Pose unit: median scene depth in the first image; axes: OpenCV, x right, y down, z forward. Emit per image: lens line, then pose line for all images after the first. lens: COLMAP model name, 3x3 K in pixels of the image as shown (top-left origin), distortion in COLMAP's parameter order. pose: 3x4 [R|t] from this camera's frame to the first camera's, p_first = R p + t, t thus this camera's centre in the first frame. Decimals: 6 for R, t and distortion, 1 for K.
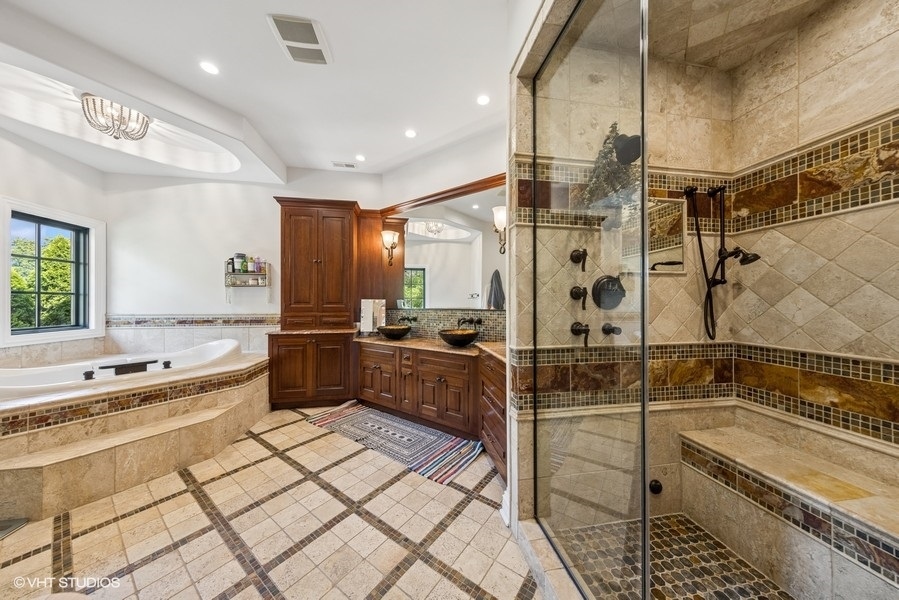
lens RADIAL K [[282.8, 0, 448.0], [0, 282.8, 302.3], [0, 0, 1]] dist [0.000187, -0.000011]
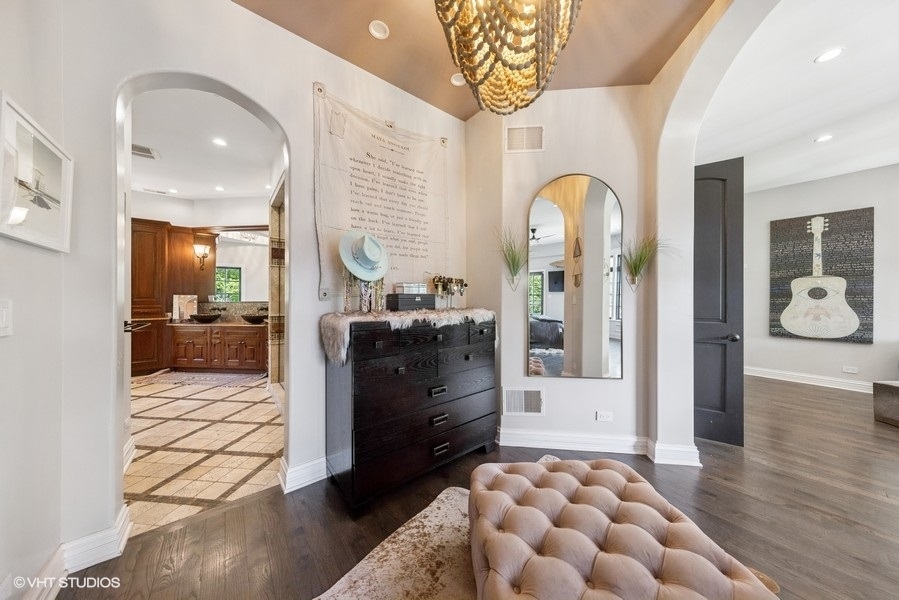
lens RADIAL K [[282.8, 0, 452.1], [0, 282.8, 299.0], [0, 0, 1]] dist [0.000187, -0.000011]
pose [[0.861671, 0.001525, 0.507466, 0.150102], [-0.002460, 0.999996, 0.001173, 0.004207], [-0.507462, -0.002259, 0.861671, -0.823278]]
